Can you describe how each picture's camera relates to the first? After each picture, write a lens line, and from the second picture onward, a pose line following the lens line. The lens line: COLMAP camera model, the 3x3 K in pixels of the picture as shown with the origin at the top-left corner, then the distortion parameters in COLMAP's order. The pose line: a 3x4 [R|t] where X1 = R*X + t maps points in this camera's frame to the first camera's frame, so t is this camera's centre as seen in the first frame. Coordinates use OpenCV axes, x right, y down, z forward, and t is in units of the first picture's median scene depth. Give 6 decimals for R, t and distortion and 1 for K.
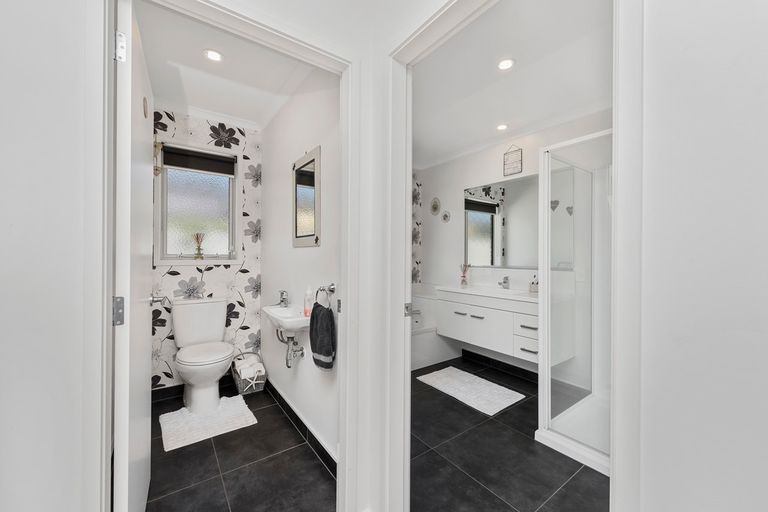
lens RADIAL K [[303.3, 0, 384.0], [0, 303.3, 256.0], [0, 0, 1]] dist [0.002059, 0.000193]
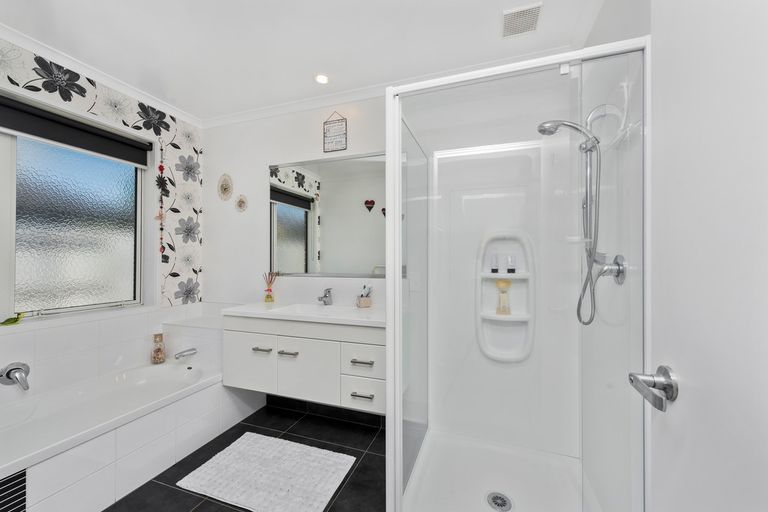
lens RADIAL K [[303.3, 0, 384.0], [0, 303.3, 256.0], [0, 0, 1]] dist [0.002059, 0.000193]
pose [[0.824872, 0.000712, 0.565320, 0.084930], [0.006232, 0.999927, -0.010354, -0.001387], [-0.565286, 0.012064, 0.824807, 0.268138]]
